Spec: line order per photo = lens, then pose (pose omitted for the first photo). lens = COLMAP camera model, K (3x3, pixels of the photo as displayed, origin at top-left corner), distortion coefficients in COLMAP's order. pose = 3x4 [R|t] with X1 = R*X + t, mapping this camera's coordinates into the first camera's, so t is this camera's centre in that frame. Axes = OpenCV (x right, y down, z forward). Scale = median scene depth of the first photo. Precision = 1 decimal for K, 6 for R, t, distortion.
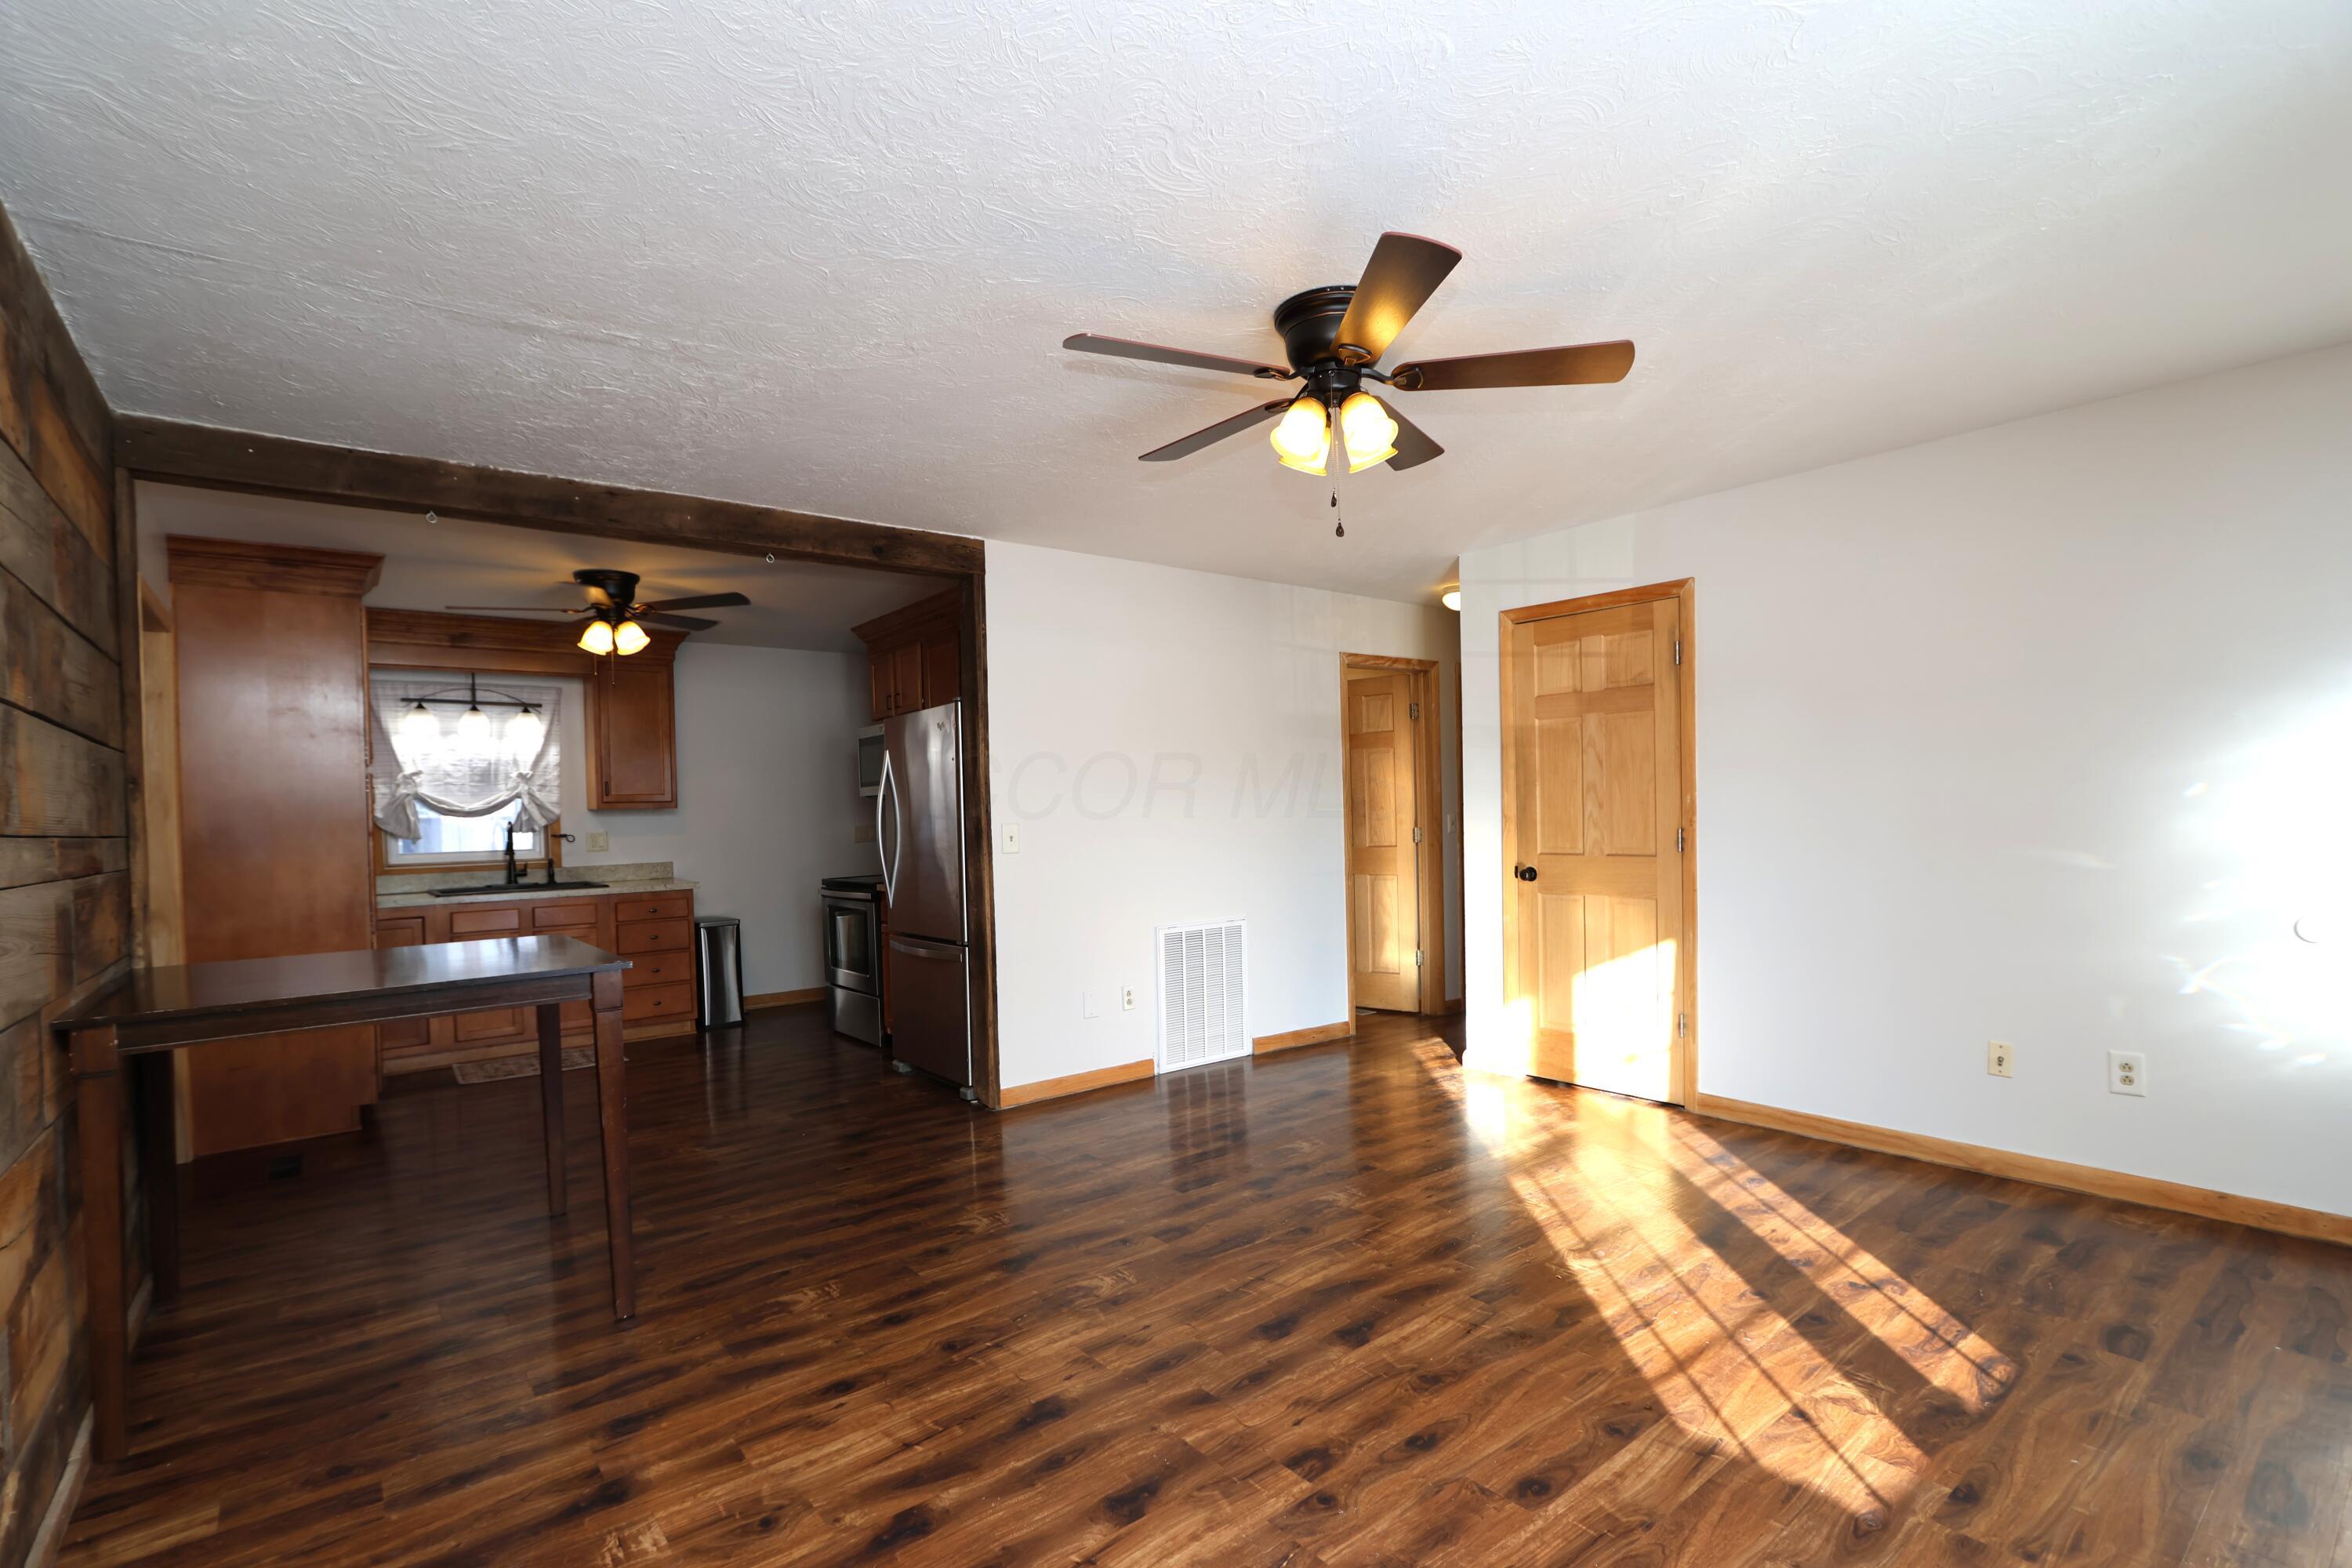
lens RADIAL K [[1084.0, 0, 1189.1], [0, 1084.0, 845.0], [0, 0, 1]] dist [-0.018679, 0.002105]
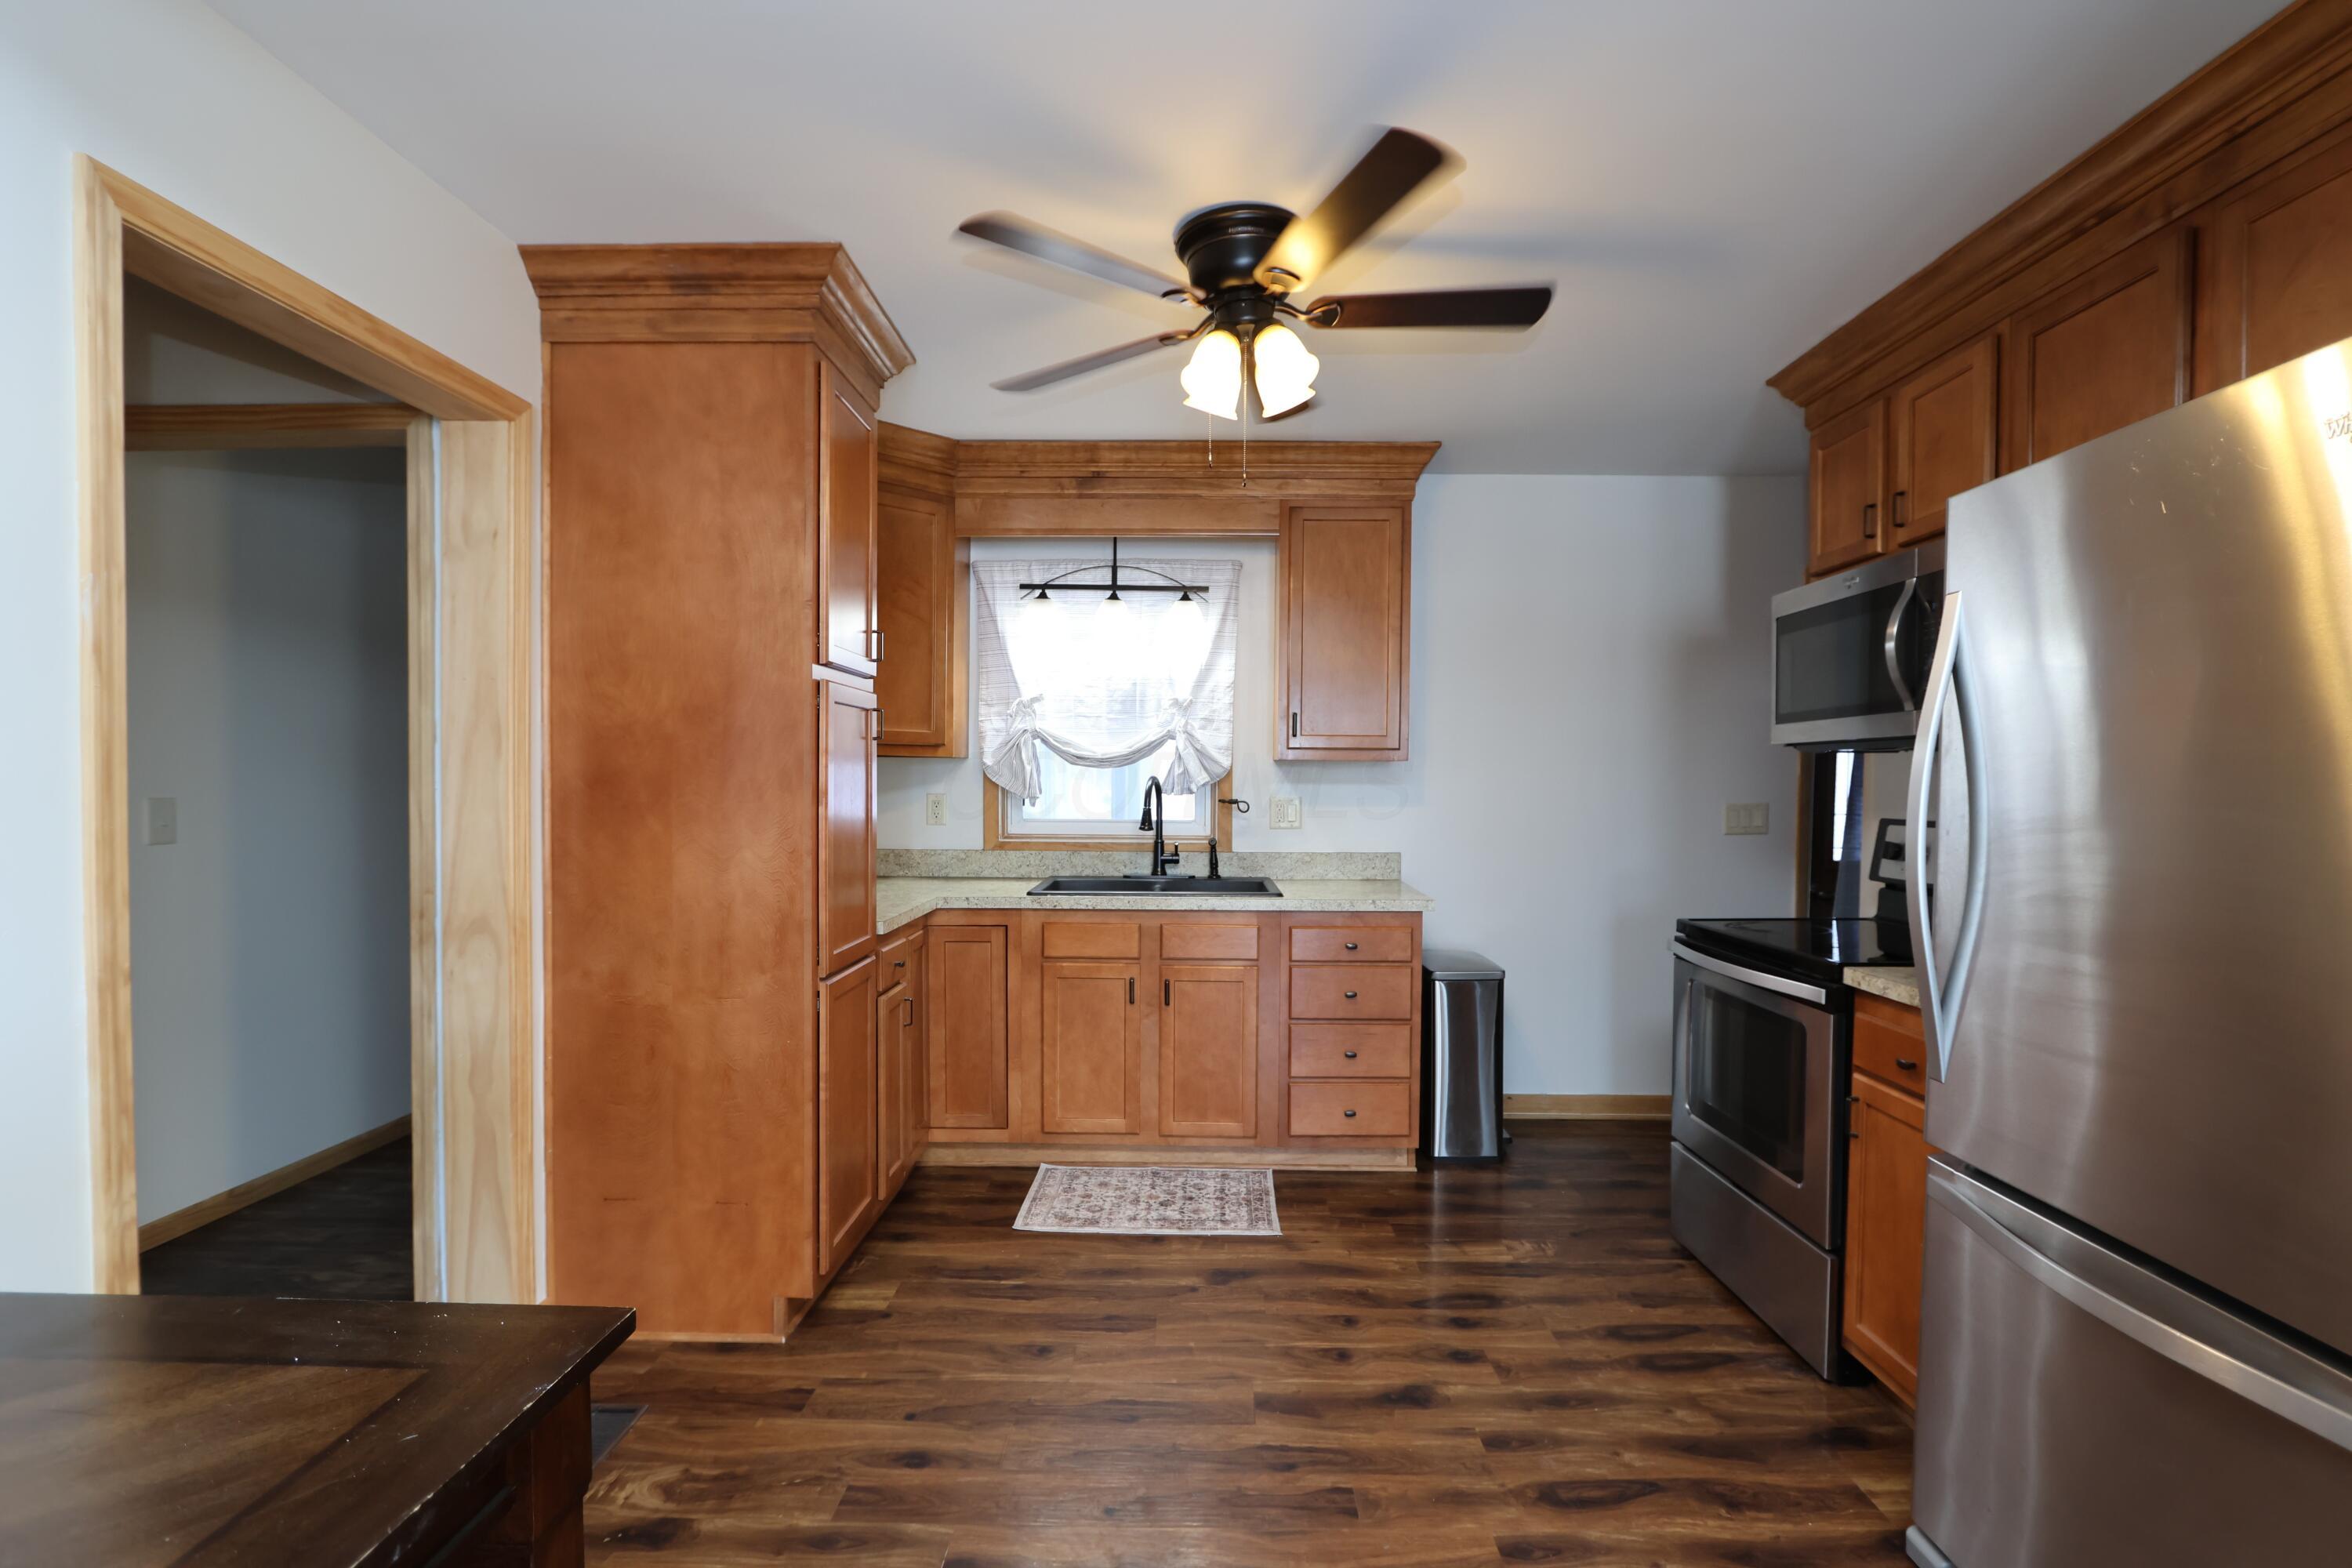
lens RADIAL K [[1084.0, 0, 1190.2], [0, 1084.0, 790.8], [0, 0, 1]] dist [-0.018679, 0.002105]
pose [[0.760069, 0.033639, -0.648971, -0.204305], [-0.045068, 0.998983, -0.001001, -0.013352], [0.648278, 0.030009, 0.760812, 0.525934]]
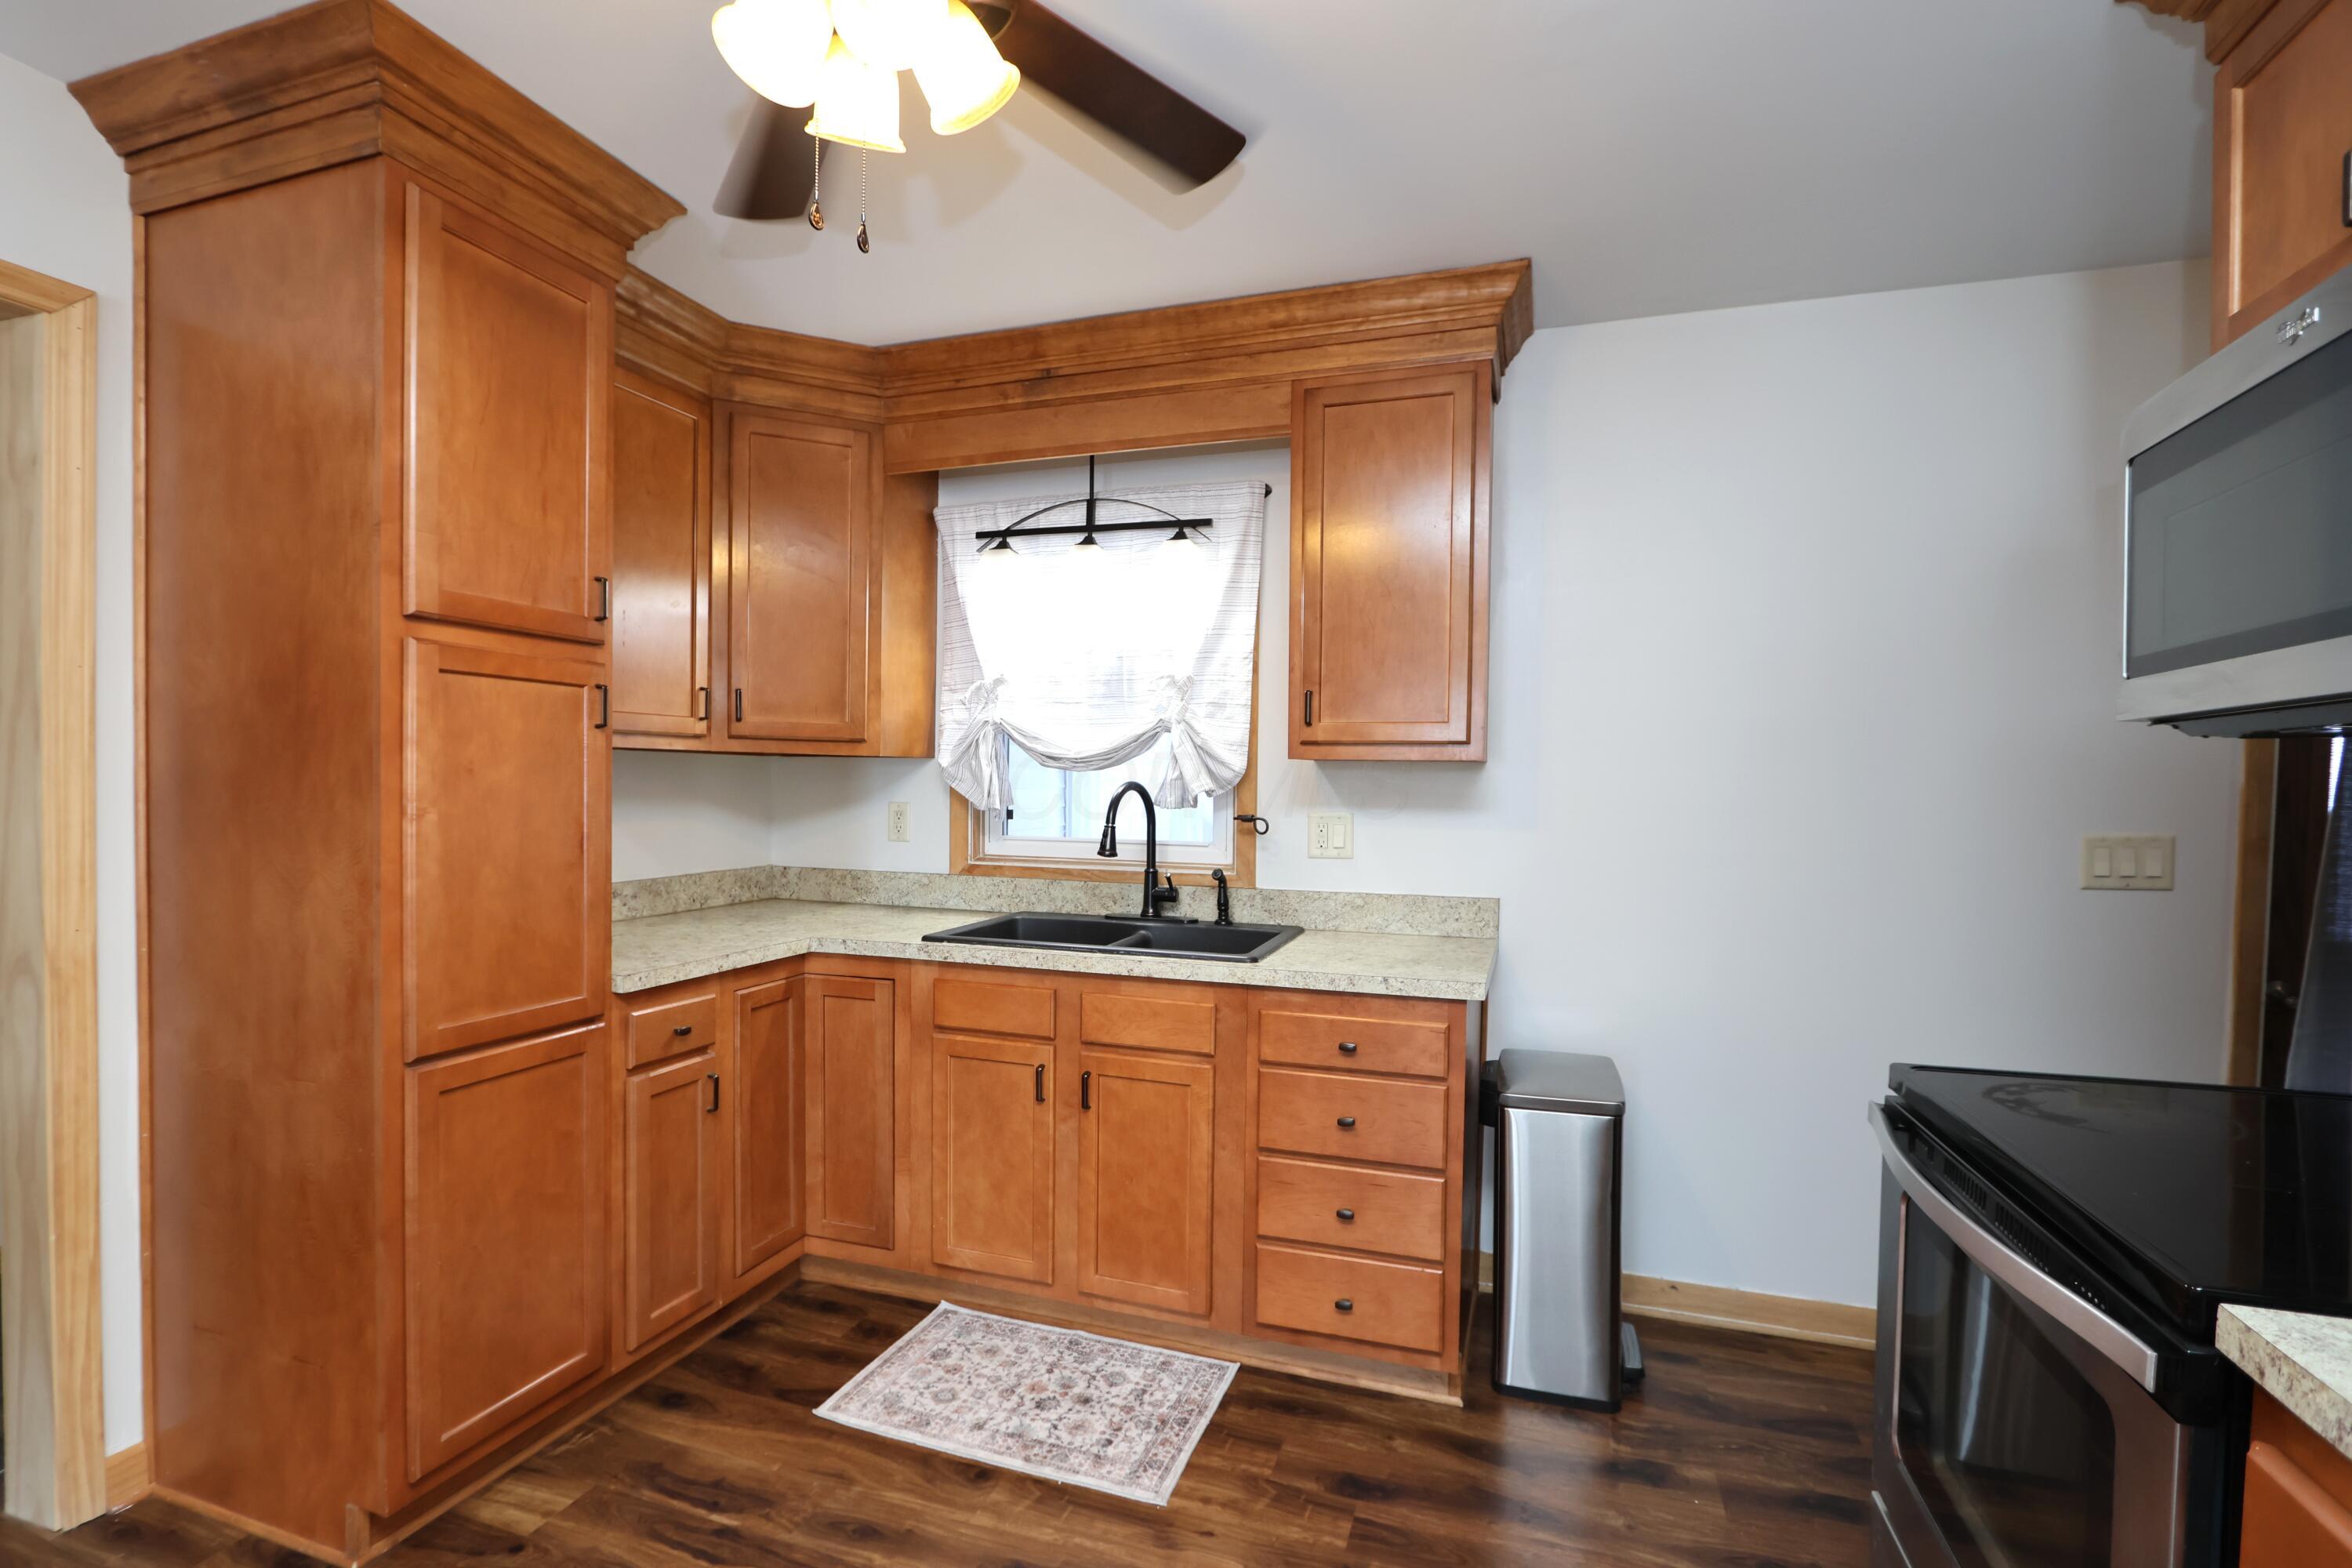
lens RADIAL K [[1084.0, 0, 1167.4], [0, 1084.0, 796.4], [0, 0, 1]] dist [-0.018679, 0.002105]
pose [[0.516725, 0.037902, -0.855312, -0.226851], [-0.054457, 0.998452, 0.011346, -0.021163], [0.854418, 0.040715, 0.517989, 0.757706]]
